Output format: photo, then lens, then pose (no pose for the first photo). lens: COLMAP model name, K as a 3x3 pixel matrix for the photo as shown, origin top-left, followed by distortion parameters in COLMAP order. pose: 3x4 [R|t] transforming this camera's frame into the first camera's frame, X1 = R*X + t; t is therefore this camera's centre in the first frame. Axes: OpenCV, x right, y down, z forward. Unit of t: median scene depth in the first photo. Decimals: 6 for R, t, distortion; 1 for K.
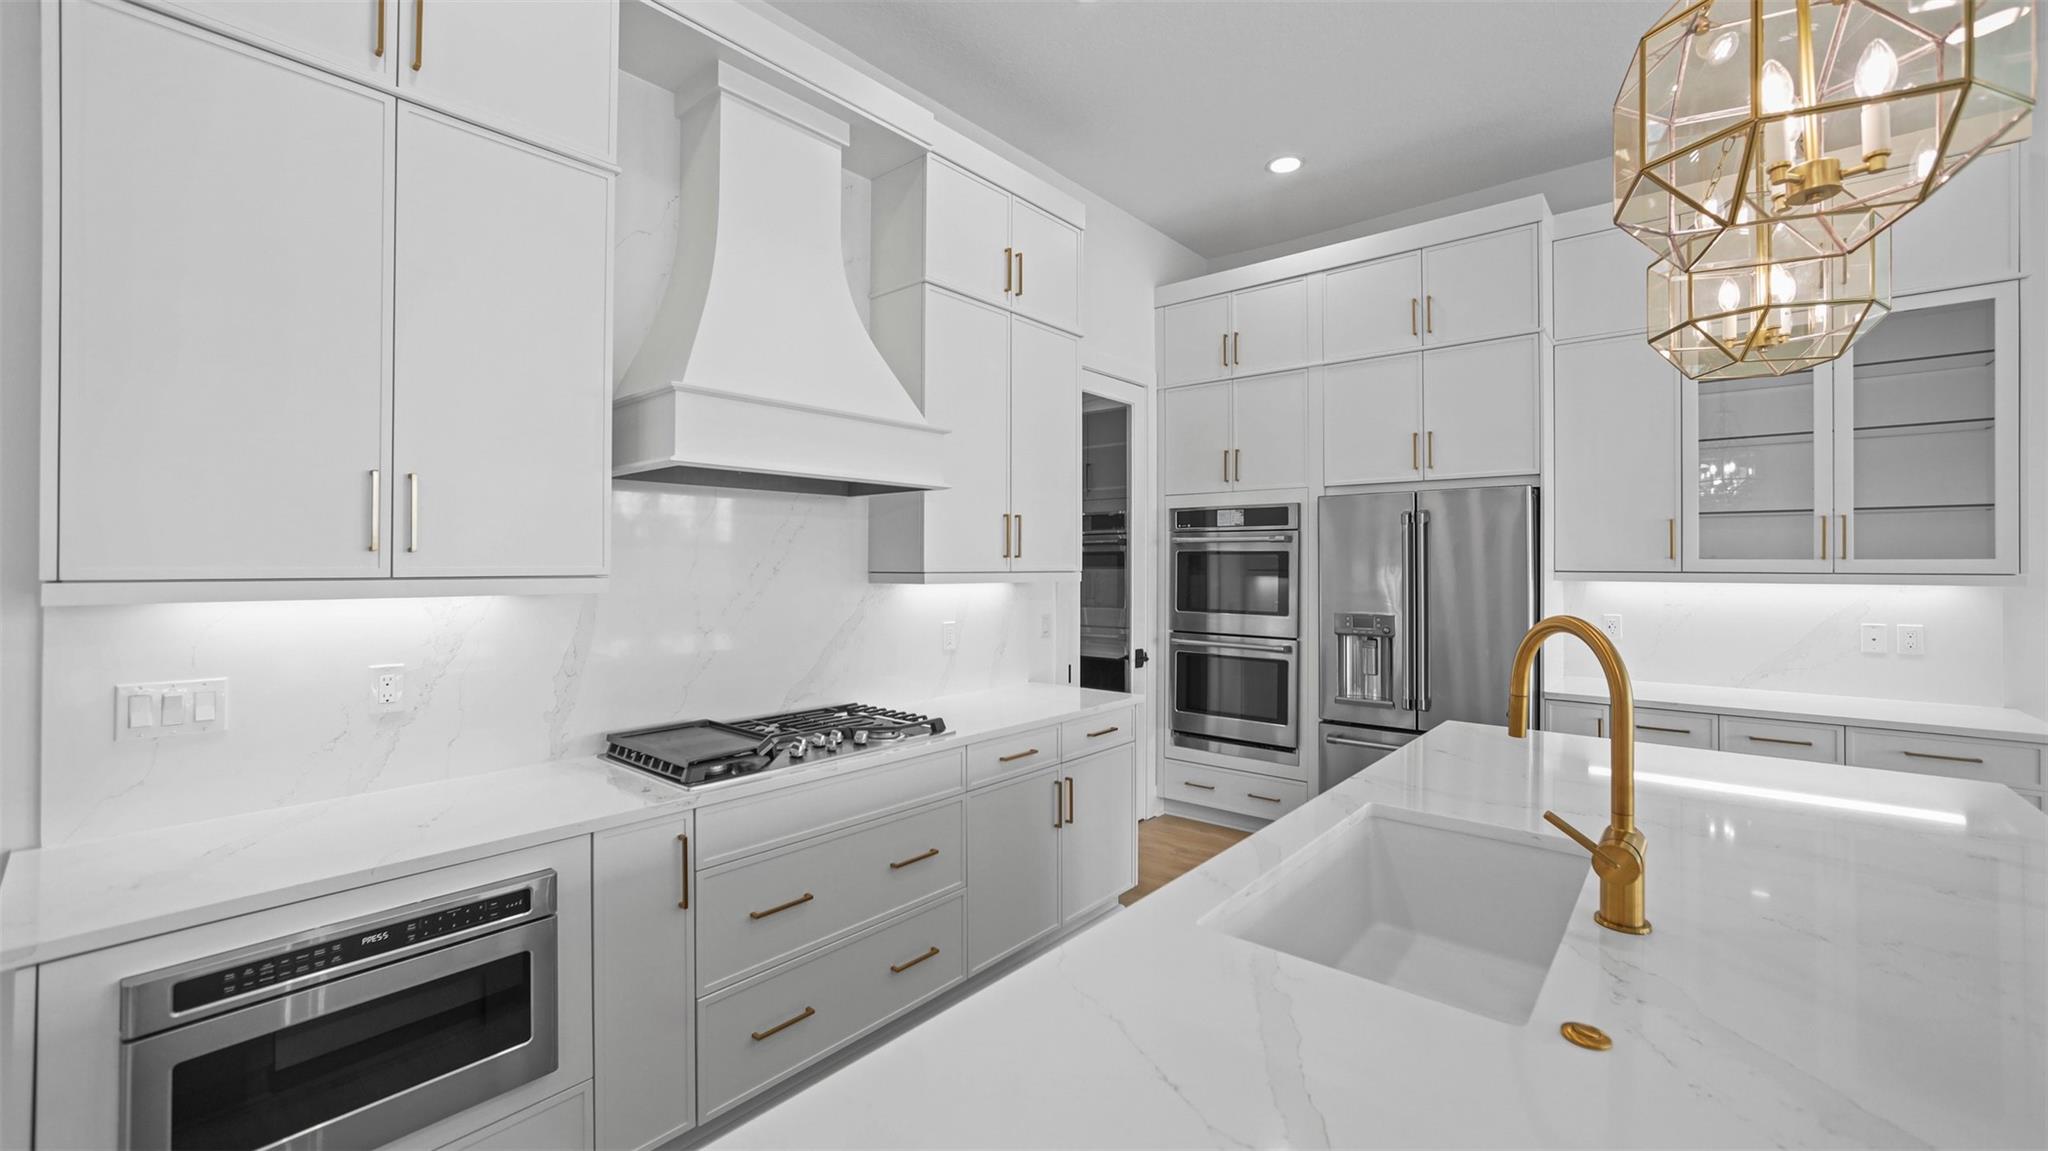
lens RADIAL K [[812.8, 0, 1035.9], [0, 812.8, 558.6], [0, 0, 1]] dist [-0.027720, 0.008482]
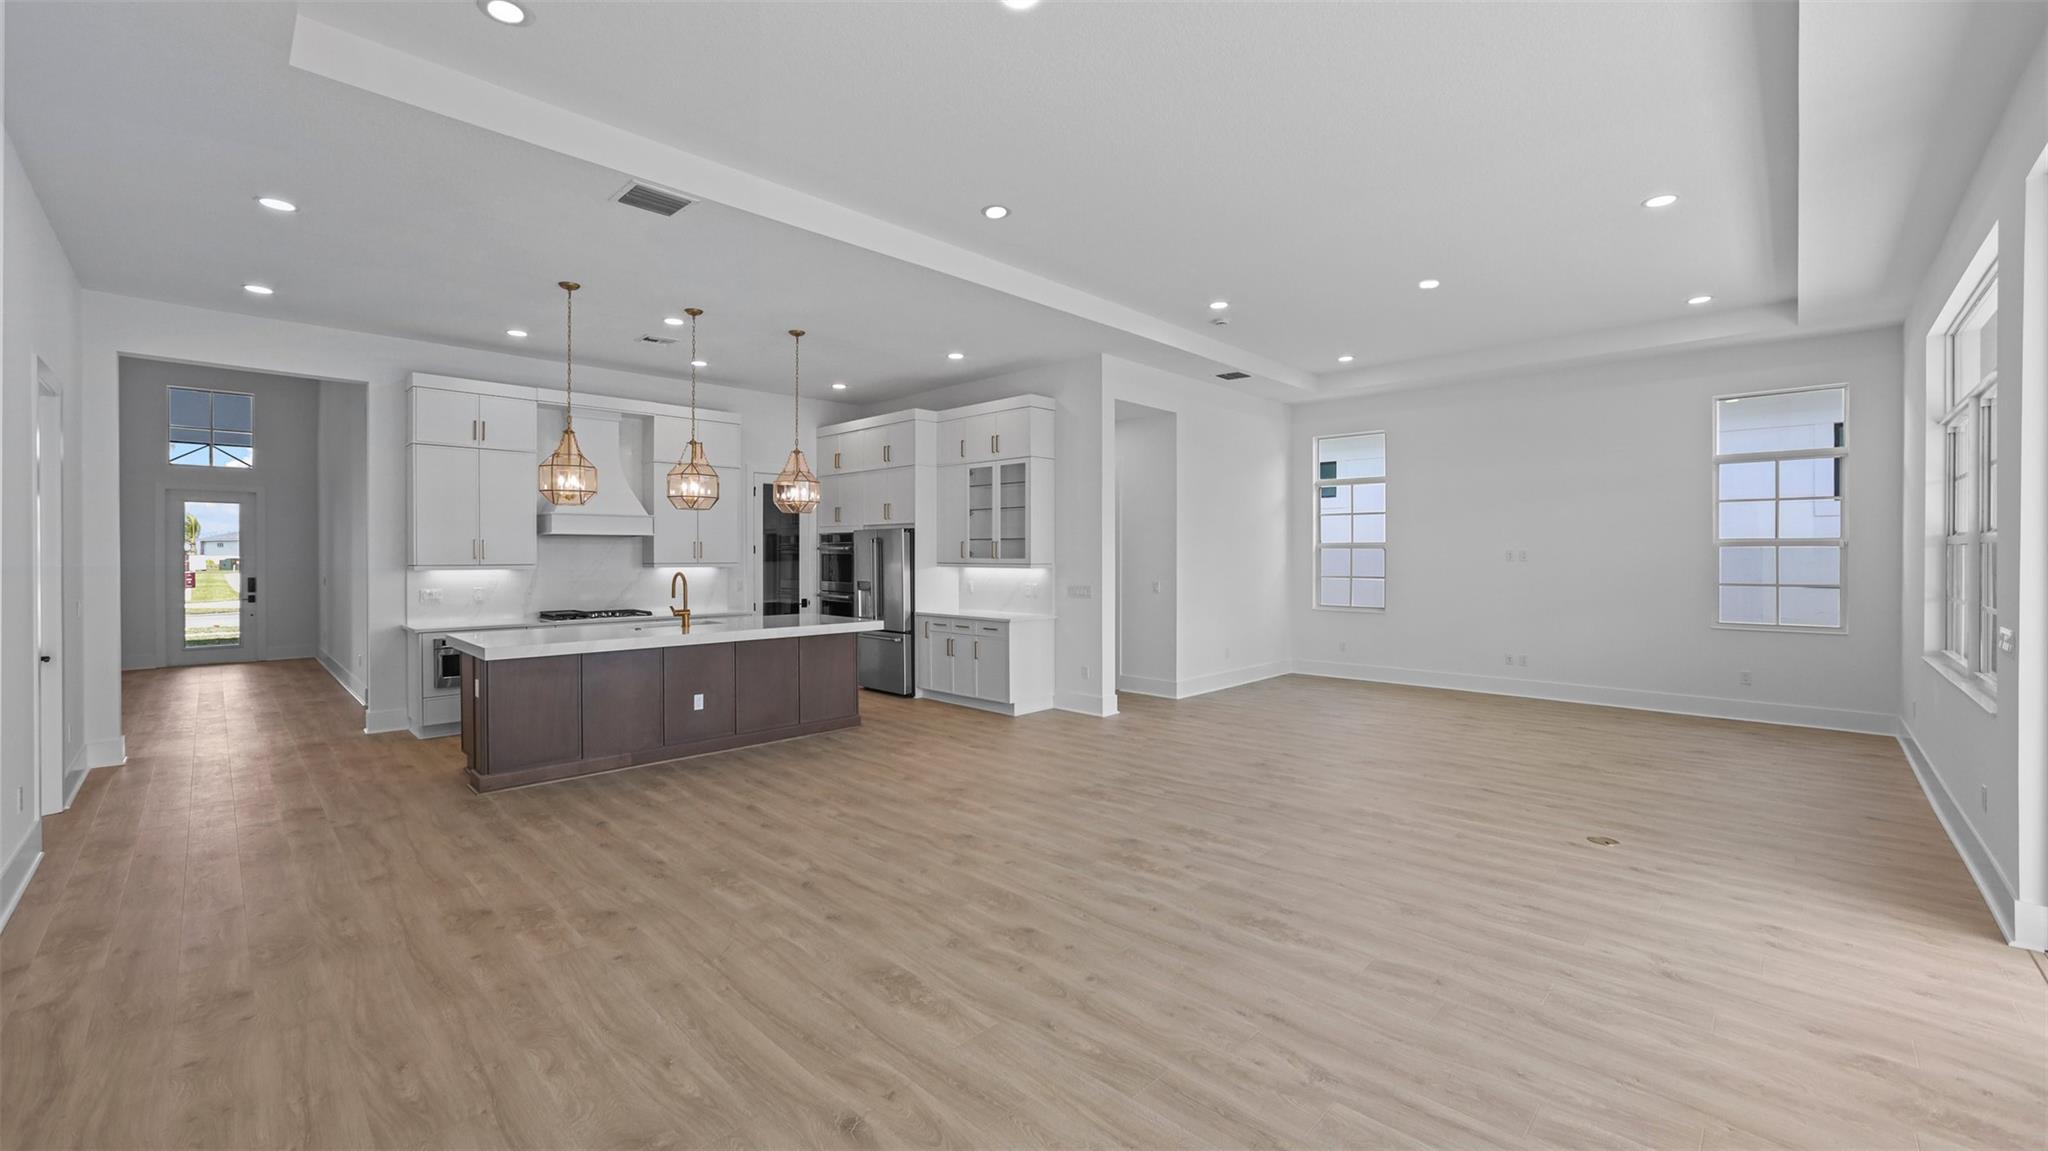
lens RADIAL K [[812.8, 0, 1016.0], [0, 812.8, 555.7], [0, 0, 1]] dist [-0.027720, 0.008482]
pose [[0.996932, -0.001571, -0.078261, 1.167629], [0.002172, 0.999969, 0.007594, -0.024713], [0.078247, -0.007741, 0.996904, -1.496056]]
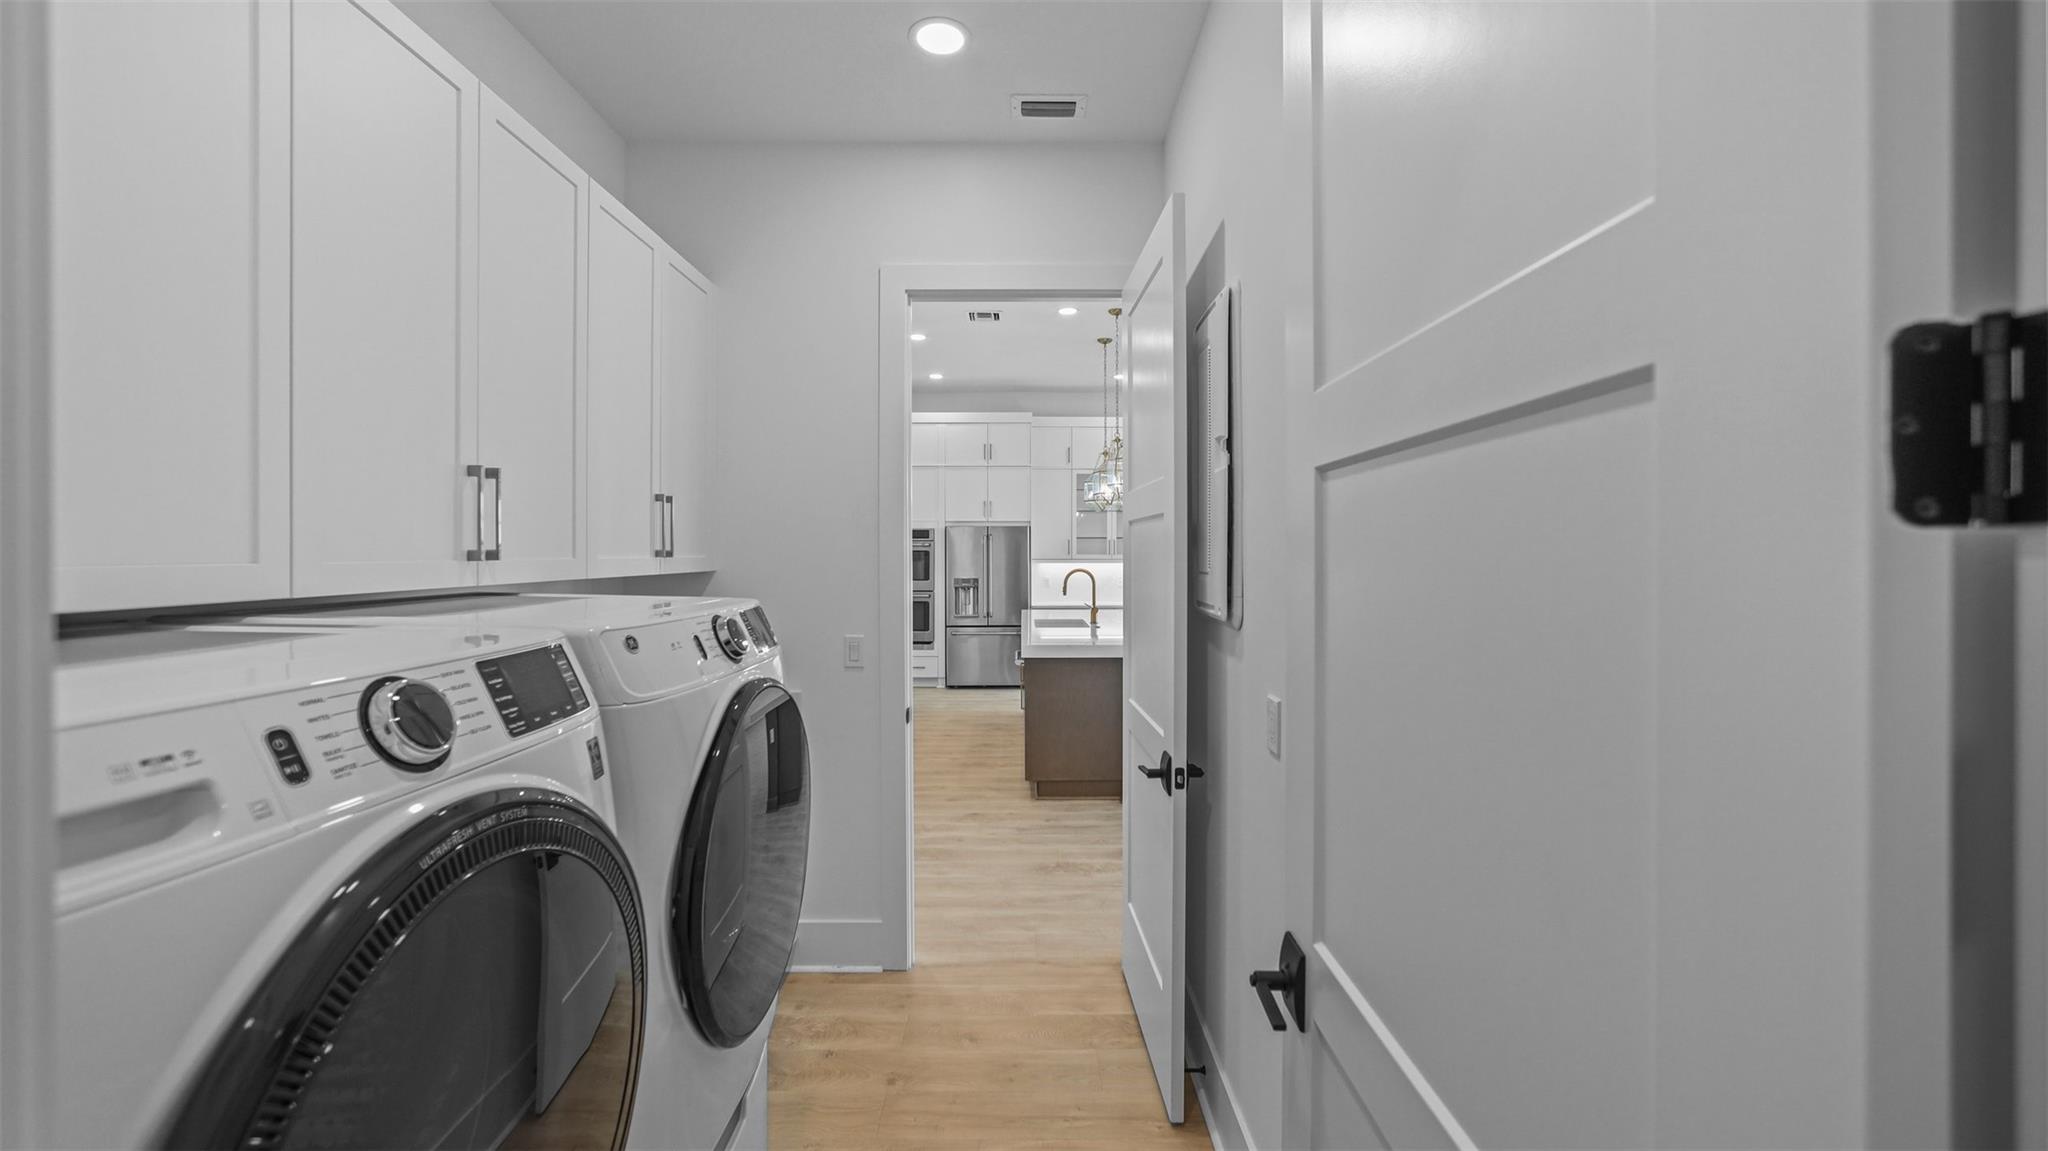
lens RADIAL K [[812.8, 0, 1027.0], [0, 812.8, 567.6], [0, 0, 1]] dist [-0.027720, 0.008482]
pose [[0.753547, -0.013627, 0.657253, -1.136666], [-0.003153, 0.999699, 0.024342, -0.021702], [-0.657386, -0.020416, 0.753277, -0.994122]]
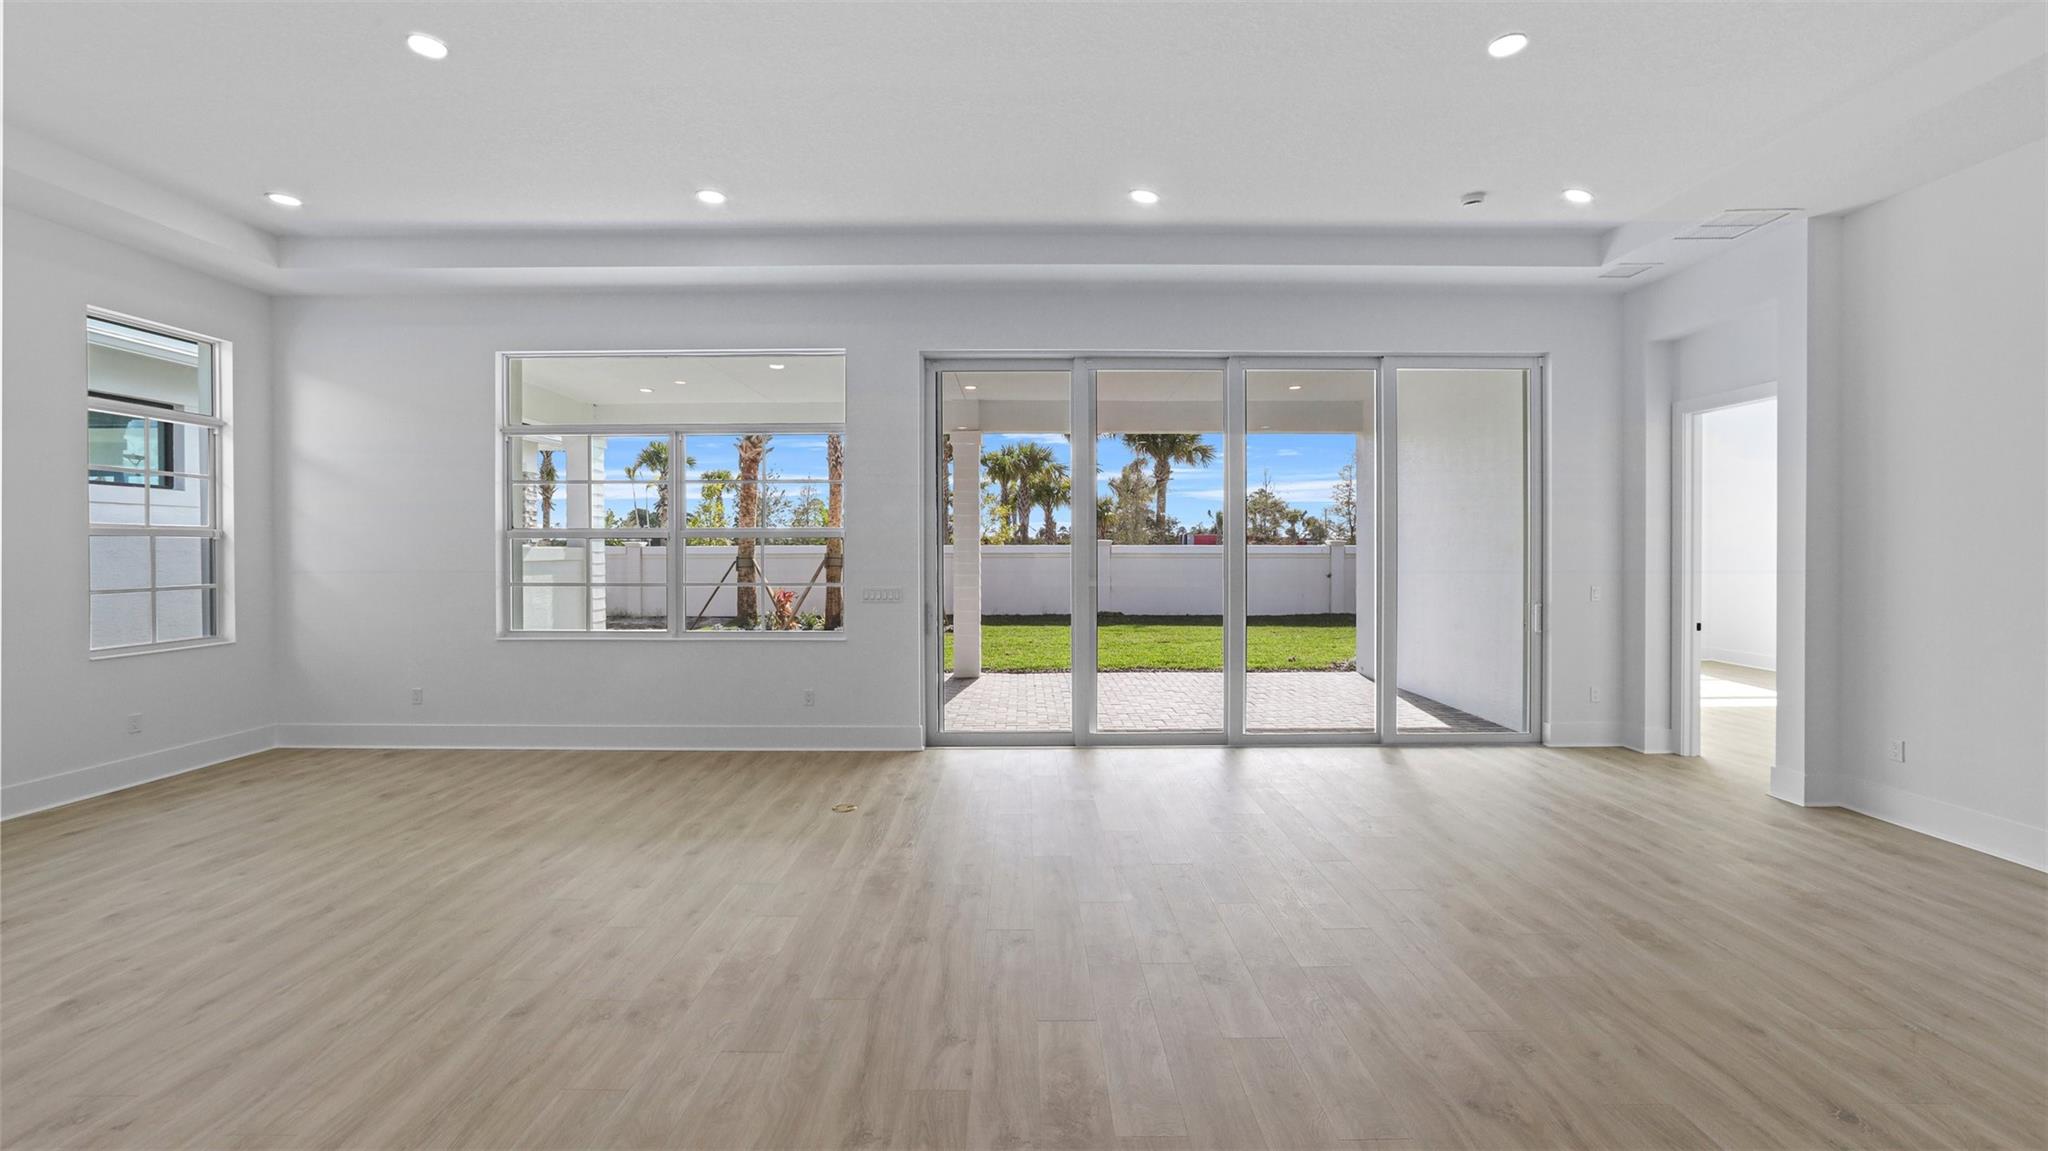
lens RADIAL K [[812.8, 0, 1019.0], [0, 812.8, 545.5], [0, 0, 1]] dist [-0.027720, 0.008482]
pose [[-0.645112, 0.002539, 0.764084, 0.732568], [-0.003039, 0.999978, -0.005889, -0.008641], [-0.764082, -0.006121, -0.645090, 0.491870]]
